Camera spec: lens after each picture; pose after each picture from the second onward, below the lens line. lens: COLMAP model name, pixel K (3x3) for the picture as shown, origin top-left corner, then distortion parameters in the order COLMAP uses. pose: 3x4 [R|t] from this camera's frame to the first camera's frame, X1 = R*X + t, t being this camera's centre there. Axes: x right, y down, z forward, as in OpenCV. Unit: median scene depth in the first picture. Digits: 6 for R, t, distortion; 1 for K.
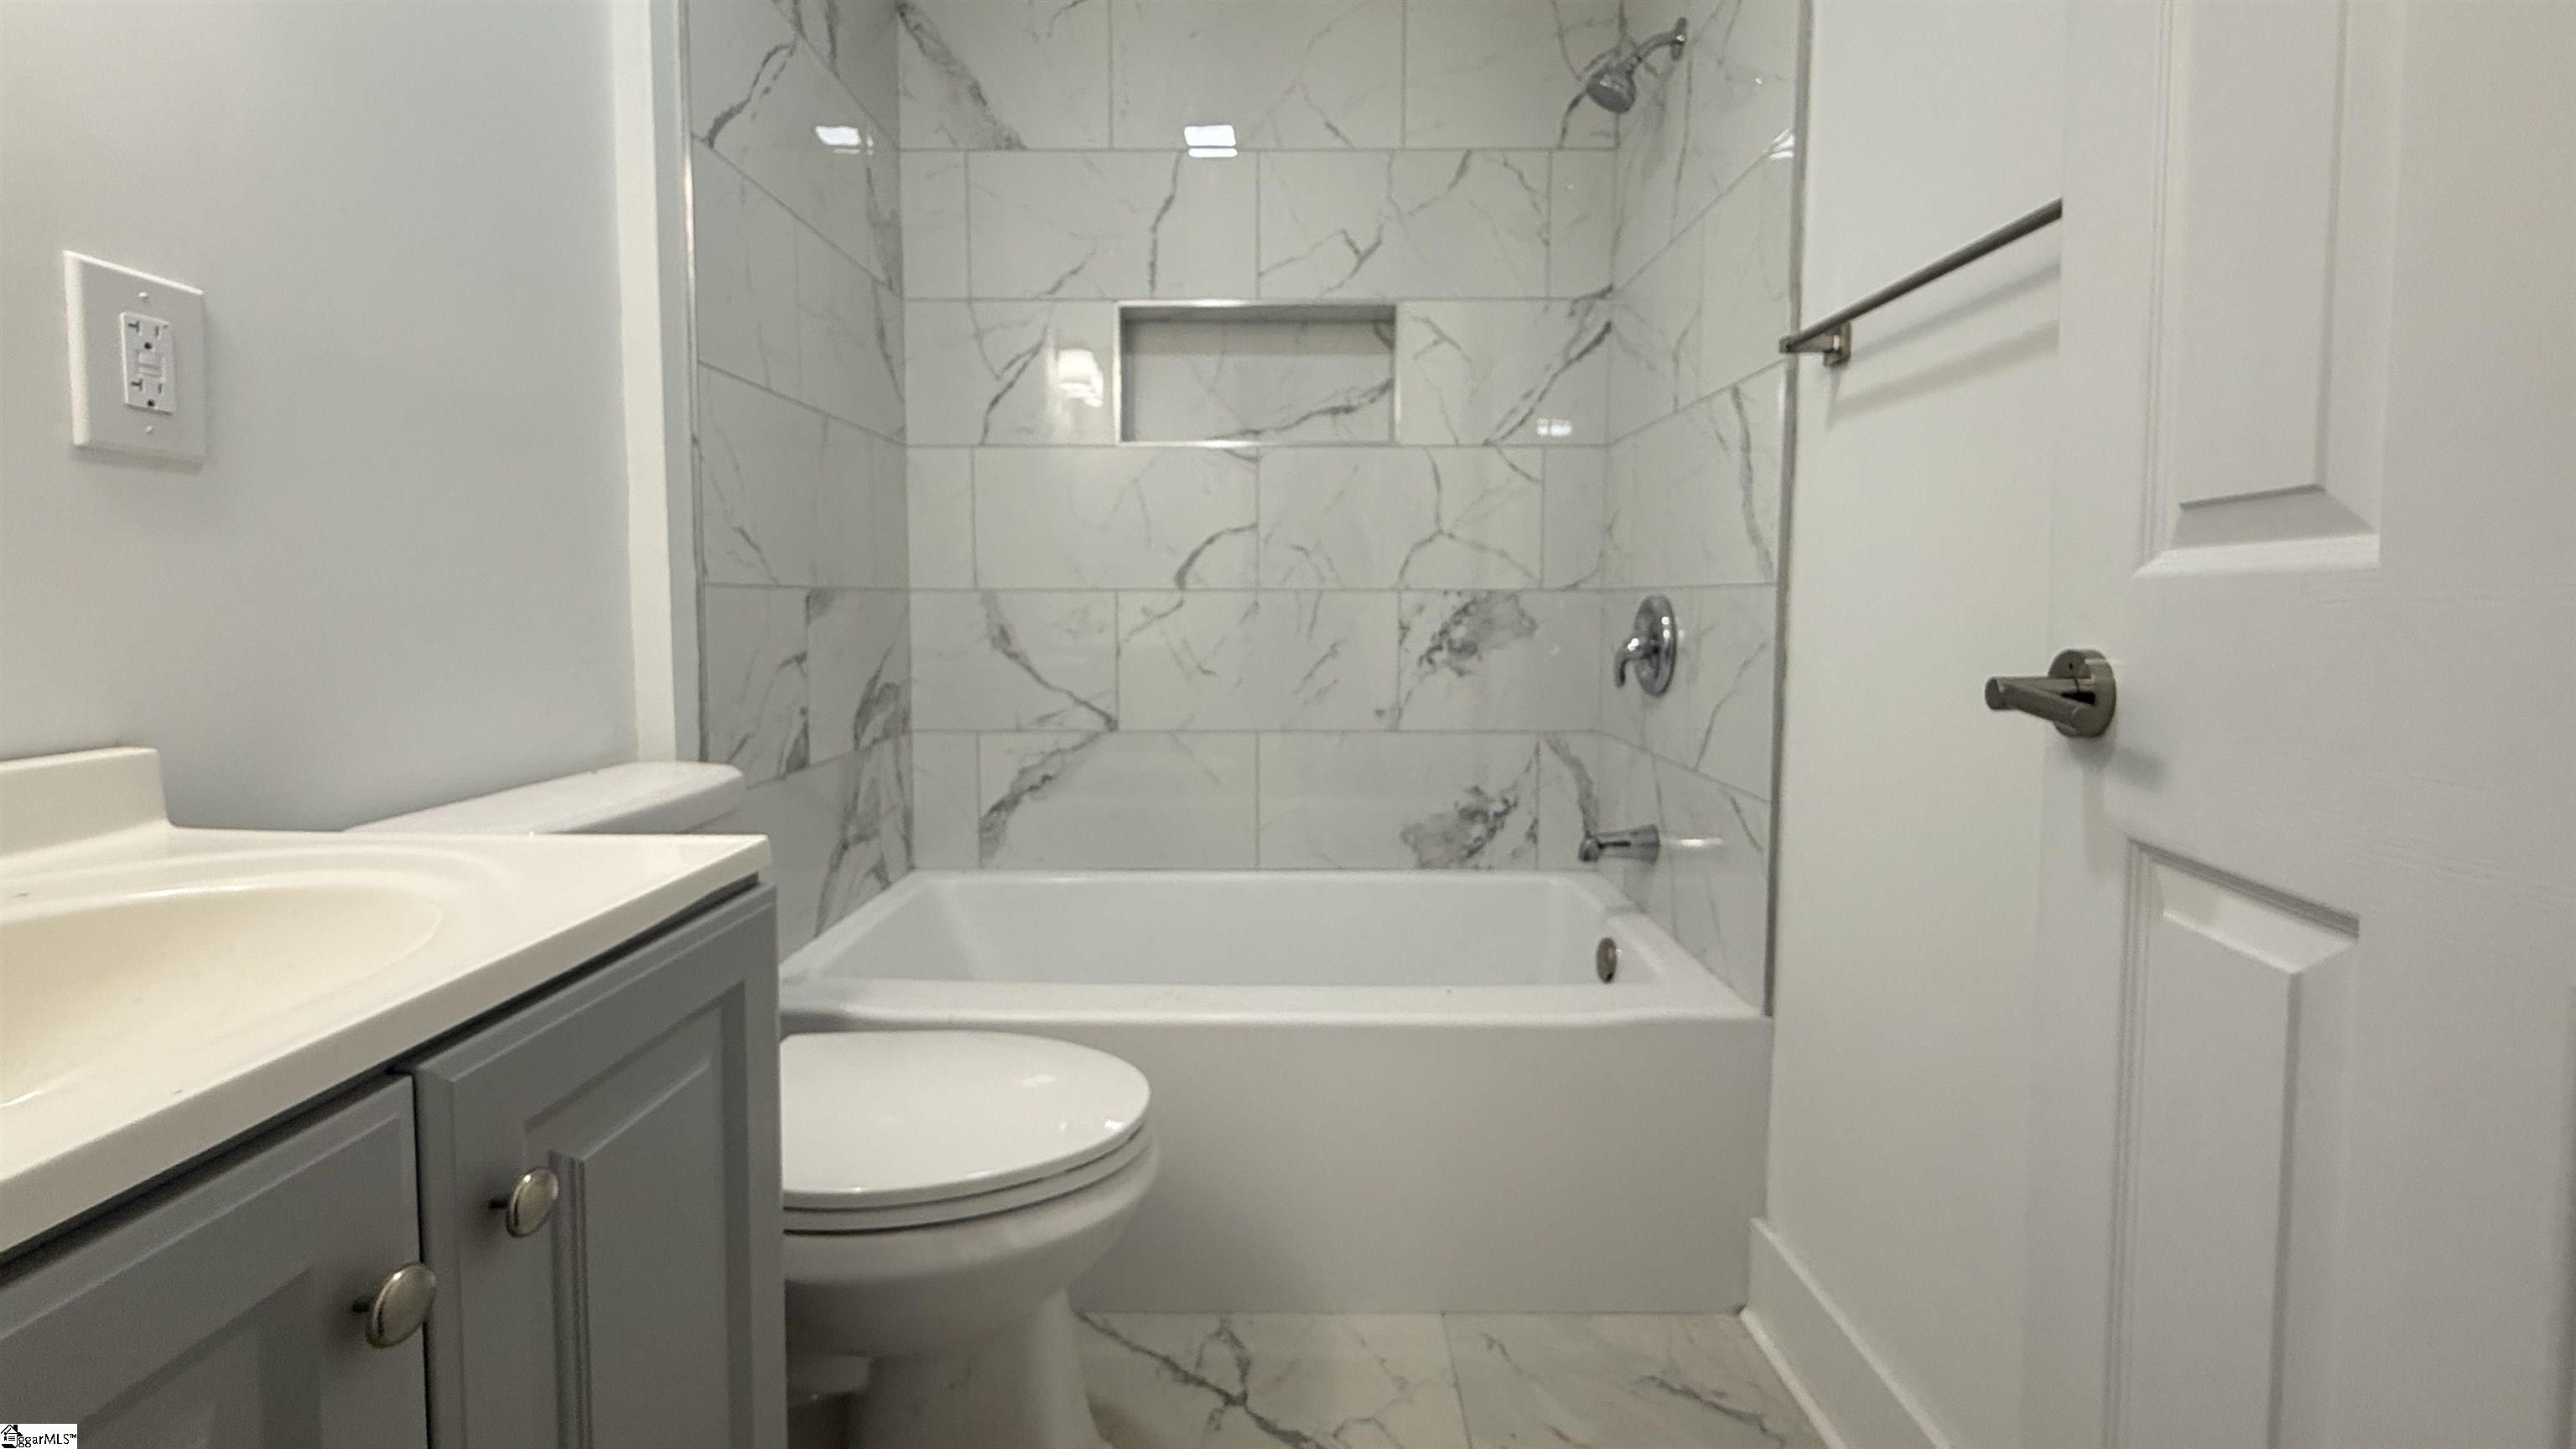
lens RADIAL K [[1023.9, 0, 1277.9], [0, 1023.9, 661.8], [0, 0, 1]] dist [0.002990, -0.000284]
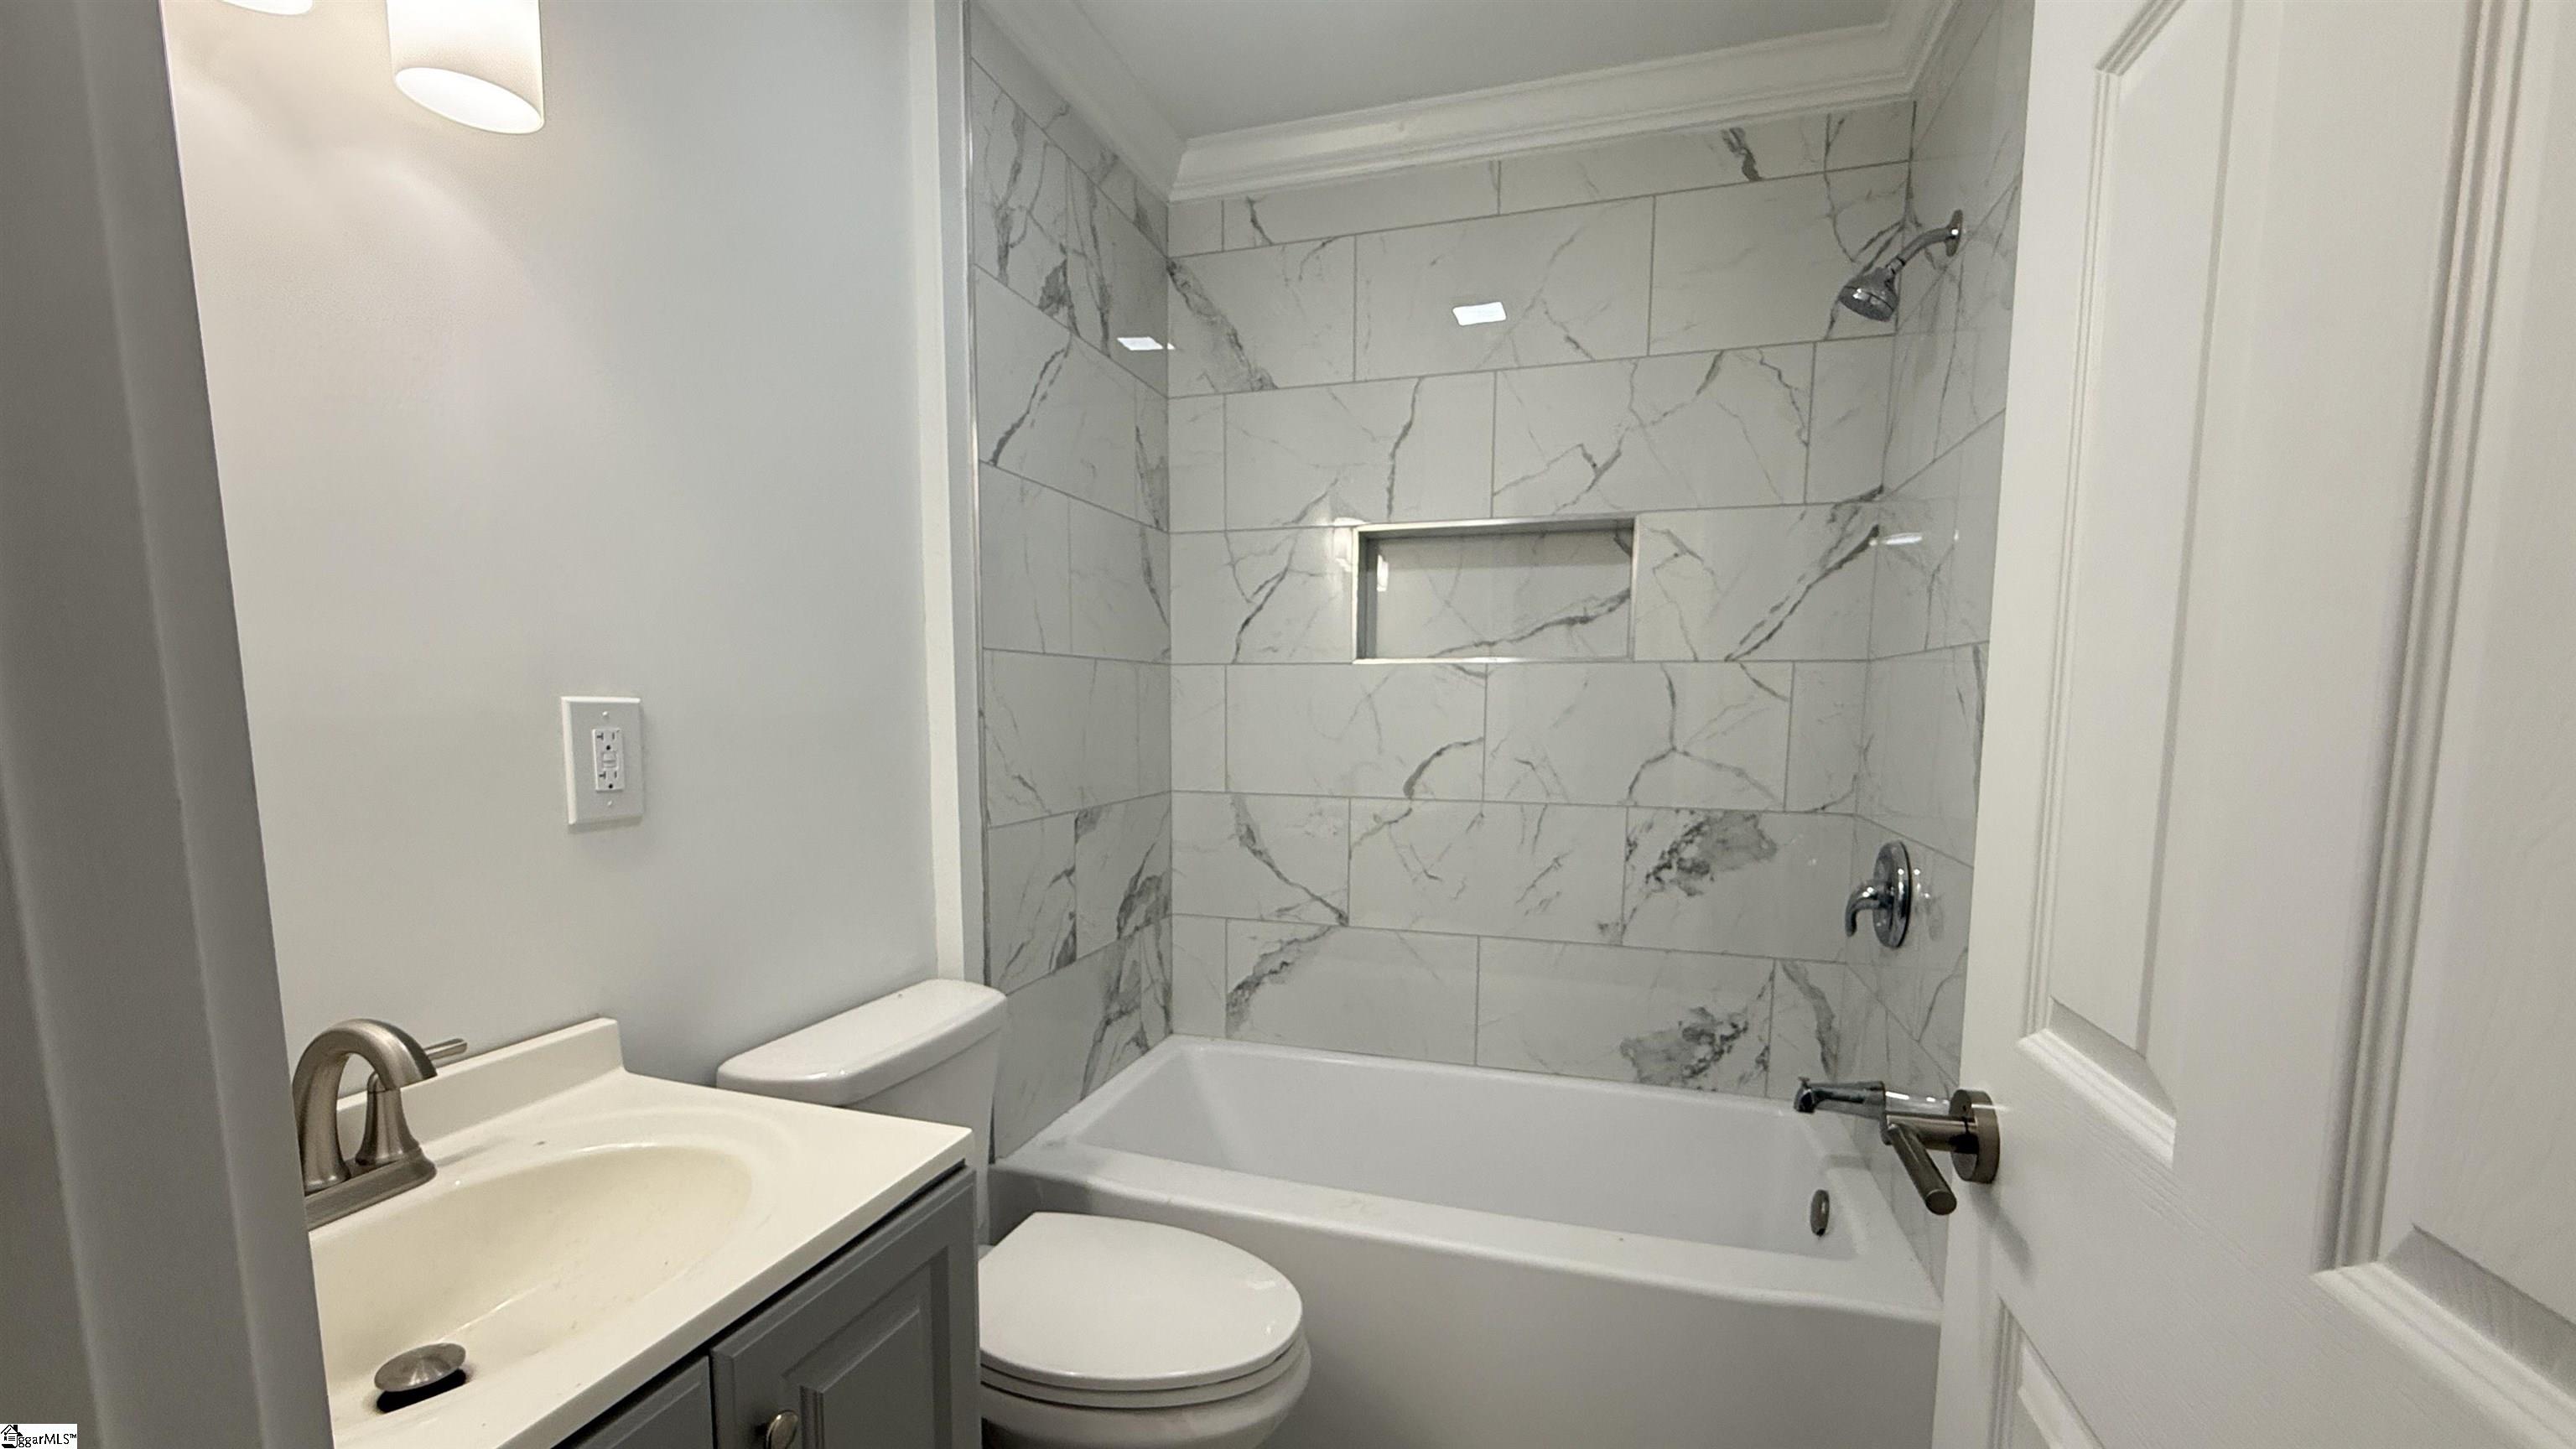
lens RADIAL K [[1023.9, 0, 1294.4], [0, 1023.9, 812.6], [0, 0, 1]] dist [0.002990, -0.000284]
pose [[0.957825, 0.038877, -0.284710, 0.095692], [-0.022993, 0.997998, 0.058924, -0.119497], [0.286431, -0.049892, 0.956801, -0.046298]]
